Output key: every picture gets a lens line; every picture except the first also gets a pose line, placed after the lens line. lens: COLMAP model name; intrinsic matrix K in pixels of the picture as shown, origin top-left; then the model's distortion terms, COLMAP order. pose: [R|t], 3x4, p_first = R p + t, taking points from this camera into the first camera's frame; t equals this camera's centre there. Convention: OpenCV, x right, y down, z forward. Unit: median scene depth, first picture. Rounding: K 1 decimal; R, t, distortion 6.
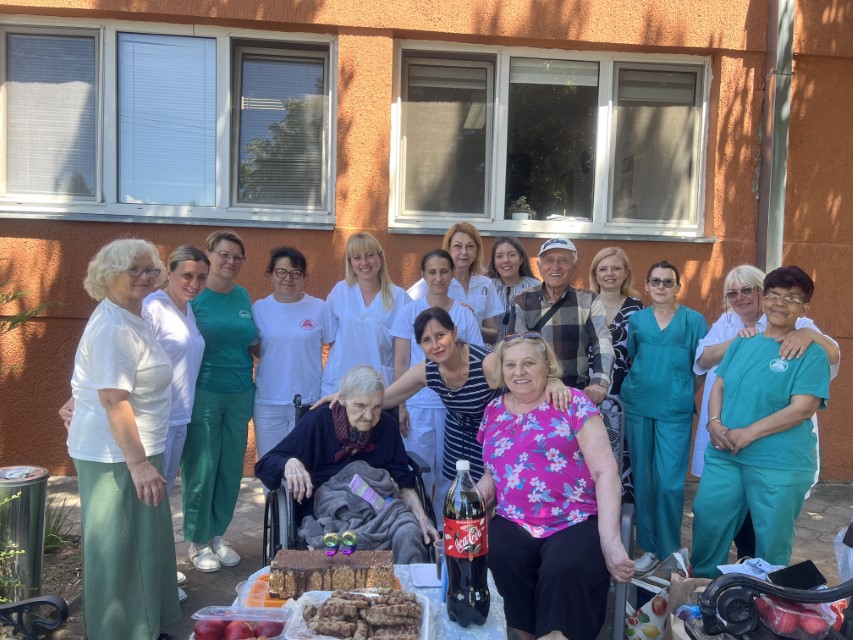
lens RADIAL K [[629.3, 0, 426.5], [0, 629.3, 320.0], [0, 0, 1]] dist [0.016973, 0.000554]
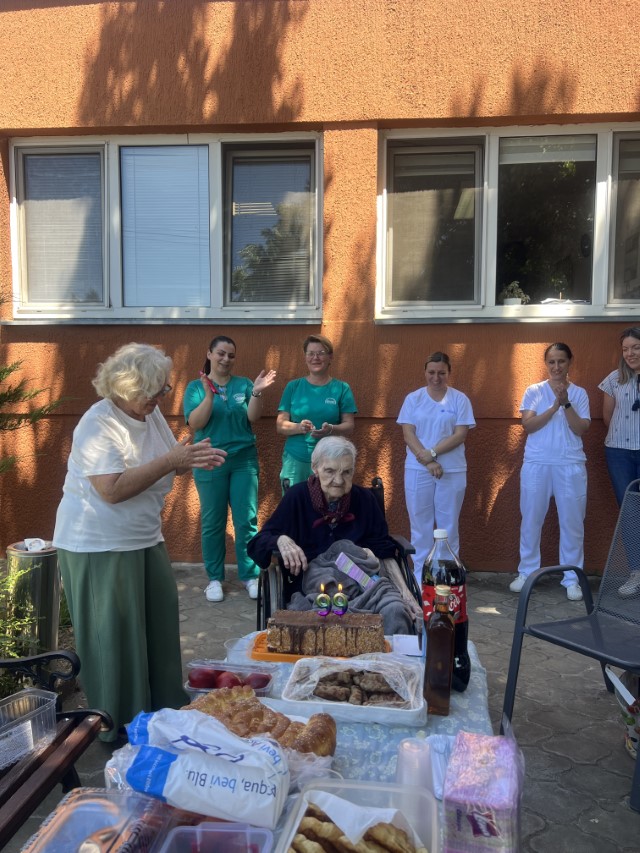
lens RADIAL K [[655.1, 0, 319.2], [0, 655.1, 414.6], [0, 0, 1]] dist [0.125944, -0.187758]
pose [[0.986935, -0.018120, -0.160097, 0.016697], [0.017370, 0.999831, -0.006086, 0.010016], [0.160180, 0.003226, 0.987082, -0.056677]]
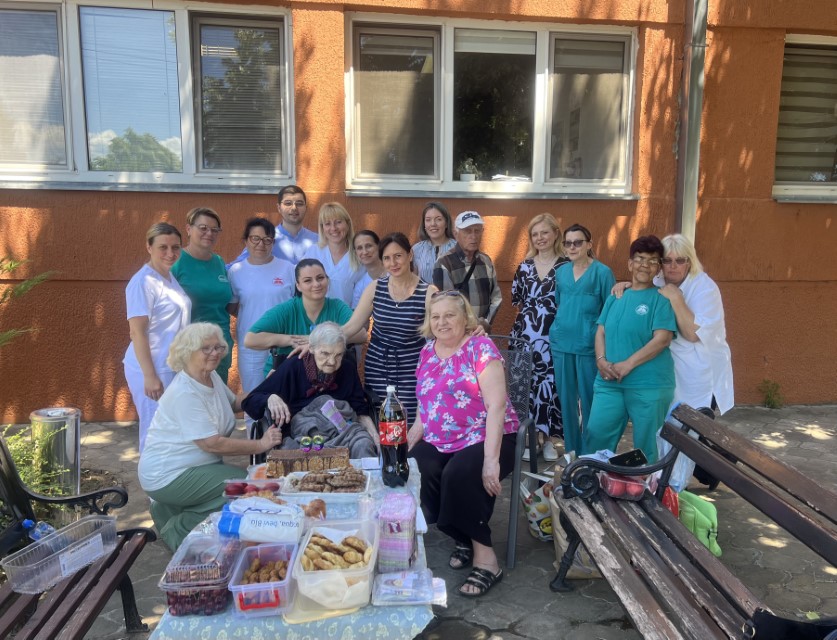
lens RADIAL K [[705.1, 0, 436.0], [0, 705.1, 323.9], [0, 0, 1]] dist [0.045131, -0.005437]
pose [[0.998618, -0.027018, 0.045074, 0.034532], [0.022542, 0.995027, 0.097021, -0.033343], [-0.047471, -0.095871, 0.994261, -0.257361]]
